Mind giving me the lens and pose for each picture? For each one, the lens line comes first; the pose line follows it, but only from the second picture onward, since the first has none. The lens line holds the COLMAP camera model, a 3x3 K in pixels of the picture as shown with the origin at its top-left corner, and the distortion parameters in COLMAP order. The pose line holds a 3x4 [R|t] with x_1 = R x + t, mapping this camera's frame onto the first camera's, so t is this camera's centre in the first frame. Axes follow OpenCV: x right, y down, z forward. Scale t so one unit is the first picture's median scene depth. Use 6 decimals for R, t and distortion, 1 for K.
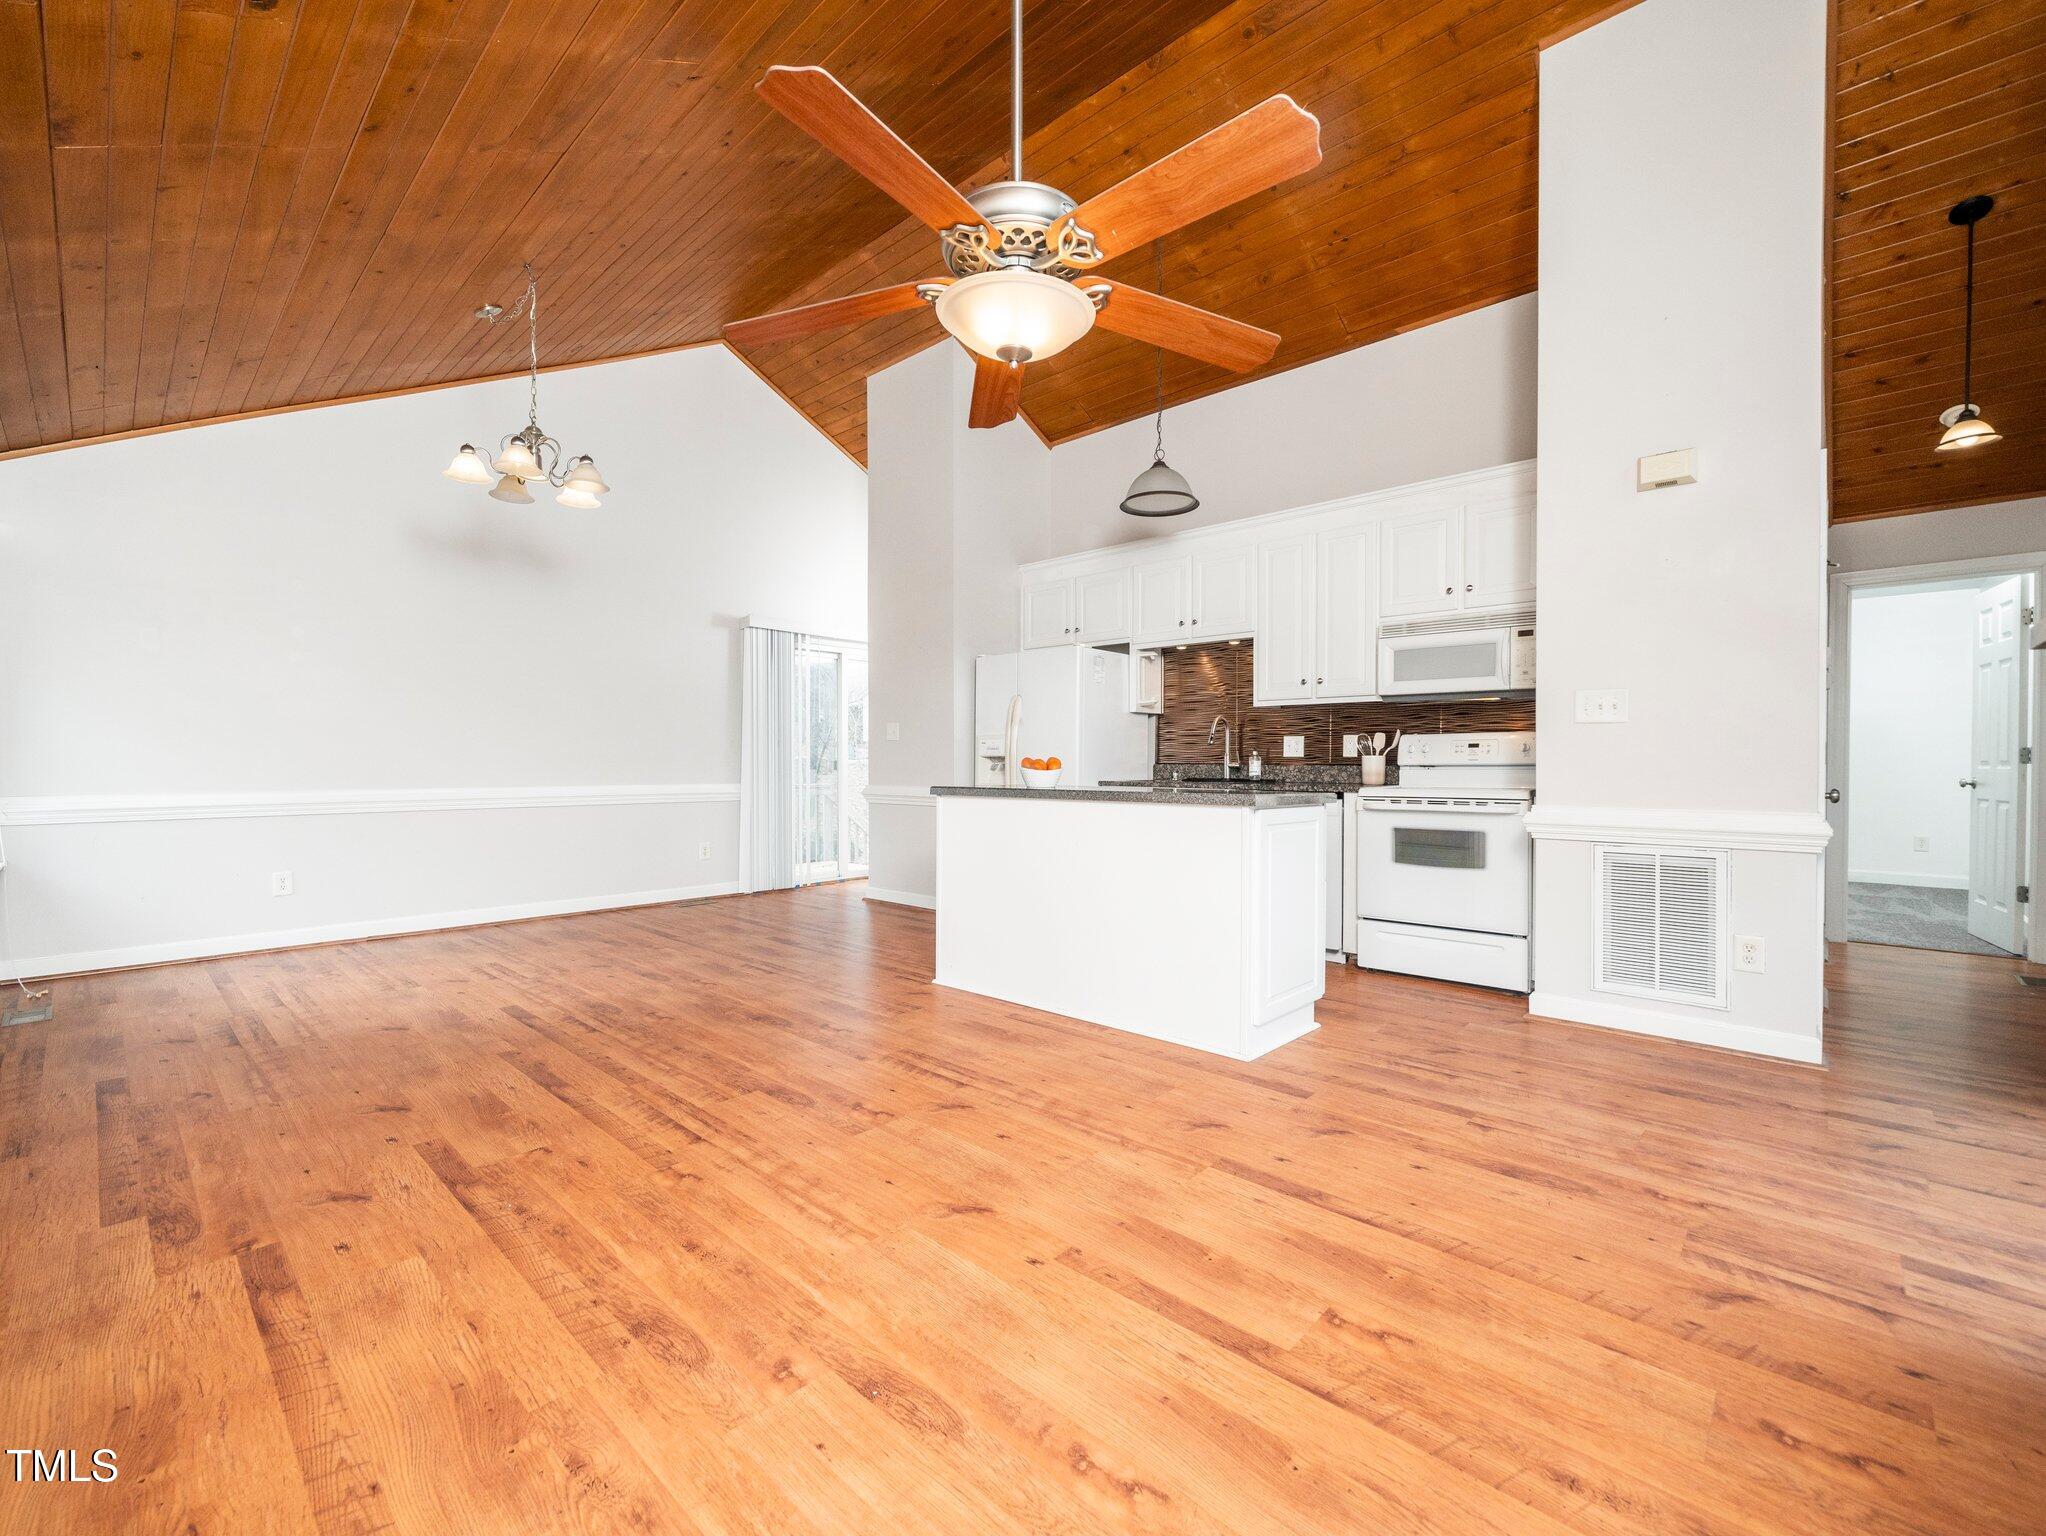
lens RADIAL K [[871.3, 0, 1024.6], [0, 871.3, 771.5], [0, 0, 1]] dist [-0.001924, -0.000583]
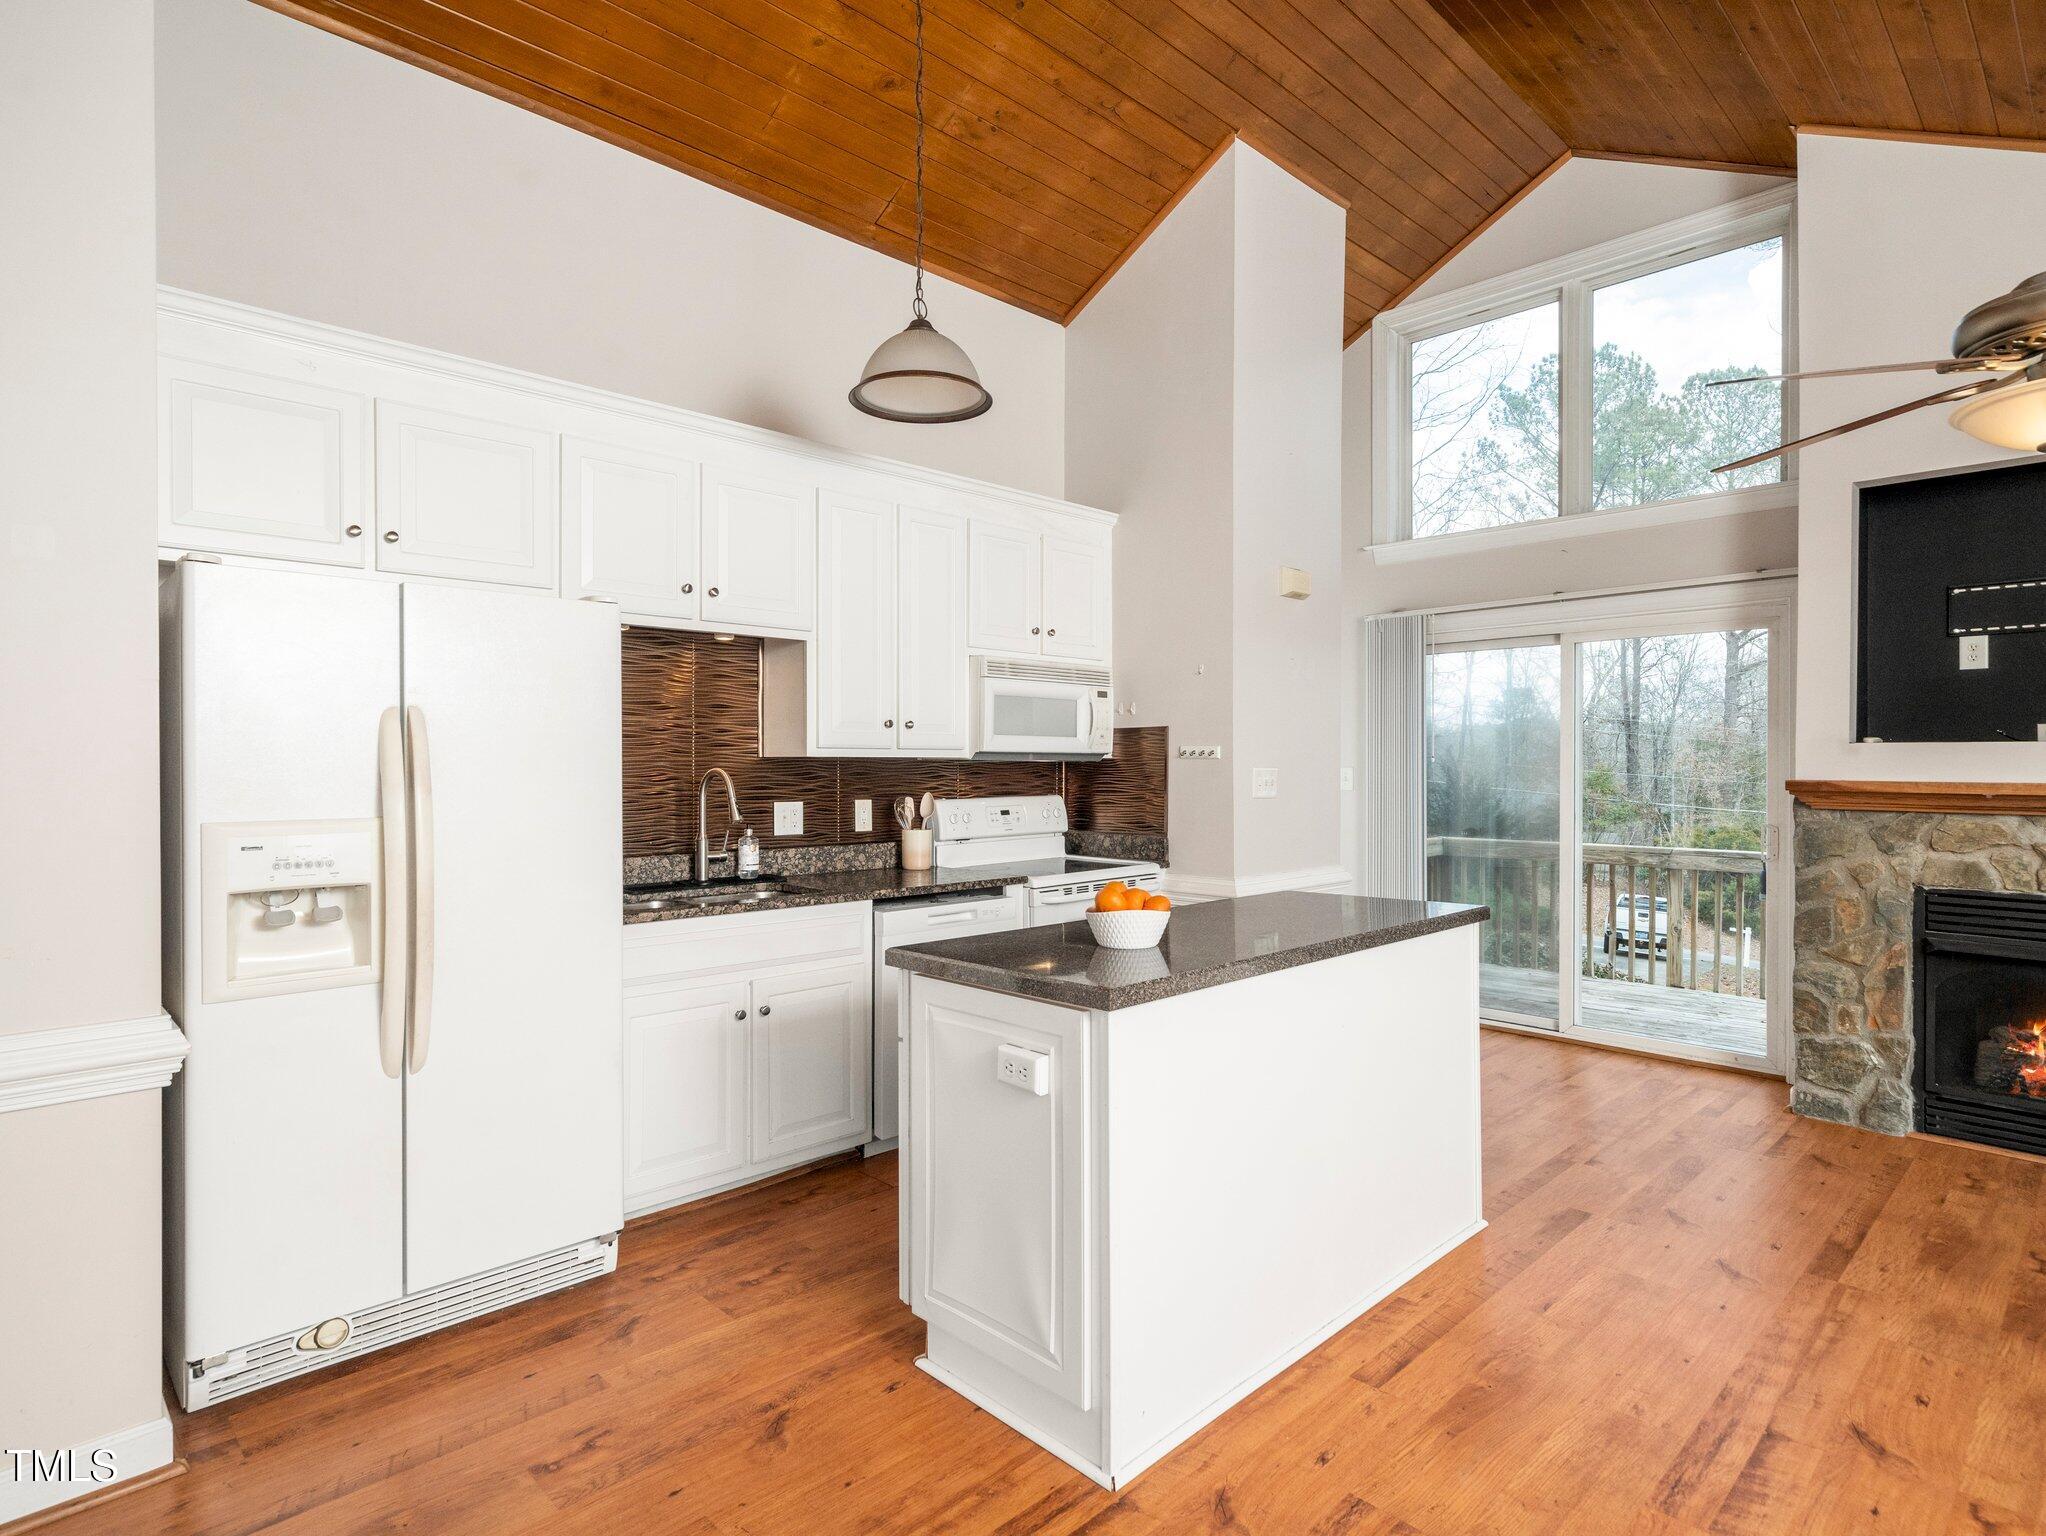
lens RADIAL K [[1094.1, 0, 1023.0], [0, 1094.1, 768.0], [0, 0, 1]] dist [0.002456, -0.000485]
pose [[0.054571, -0.004629, 0.998499, -0.725874], [0.011959, 0.999921, 0.003982, -0.103004], [-0.998438, 0.011724, 0.054622, 1.228587]]
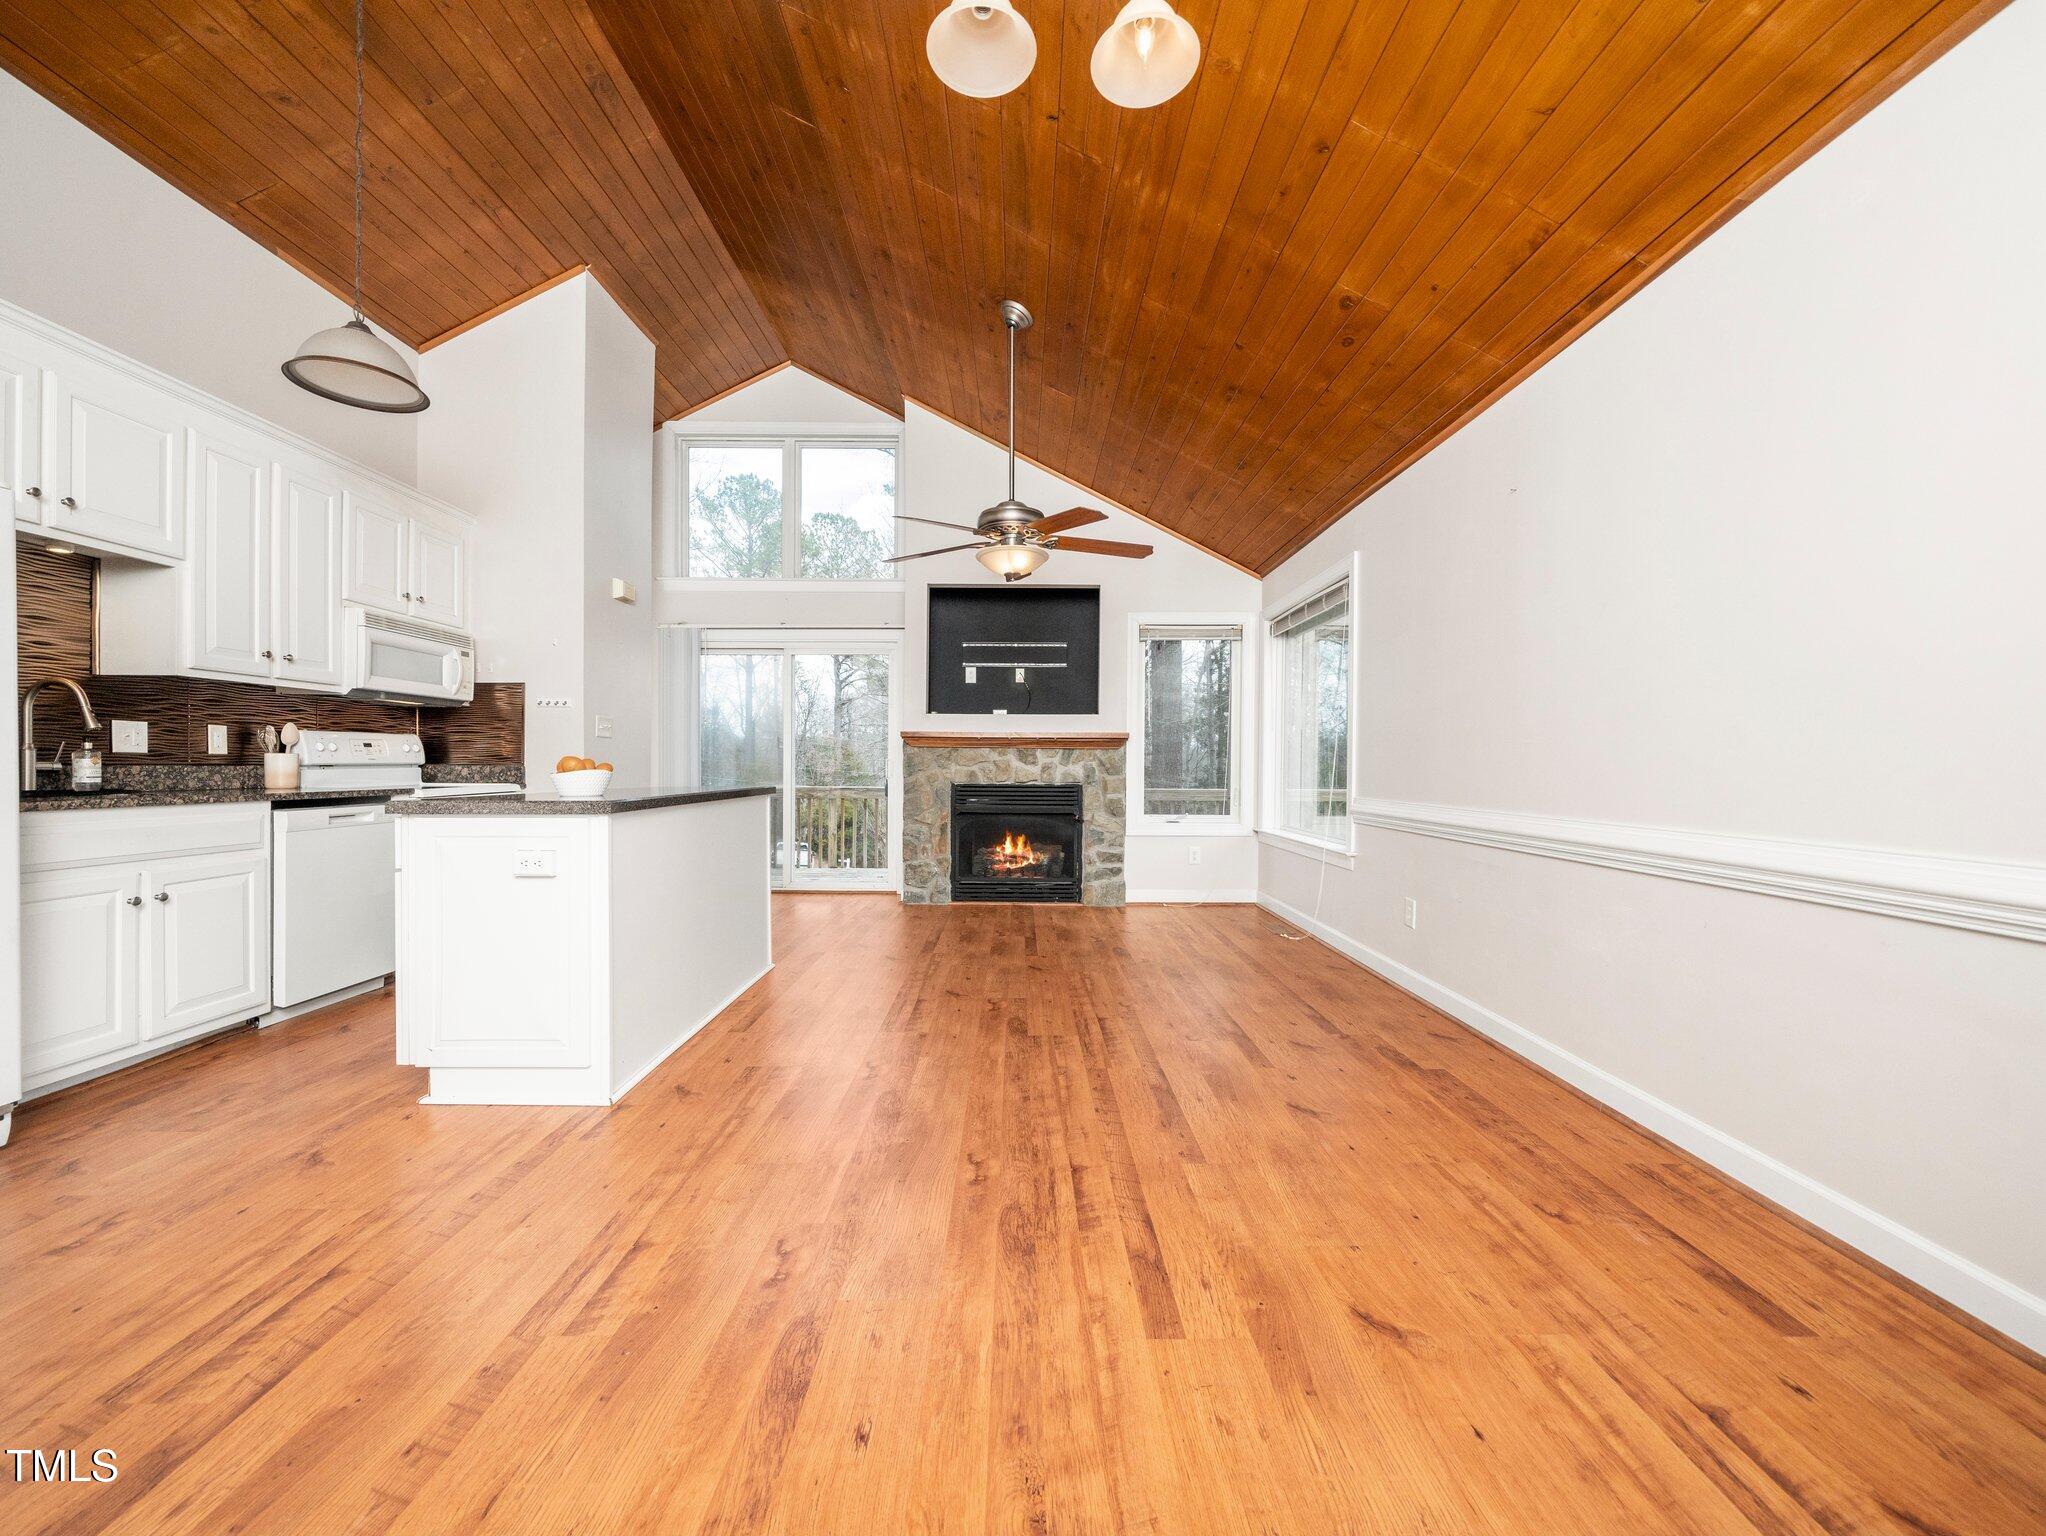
lens RADIAL K [[798.1, 0, 1026.0], [0, 798.1, 770.7], [0, 0, 1]] dist [-0.004635, -0.000252]
pose [[-0.686025, -0.009520, 0.727516, -0.903214], [0.003522, 0.999859, 0.016405, -0.017067], [-0.727570, 0.013816, -0.685894, 1.432936]]
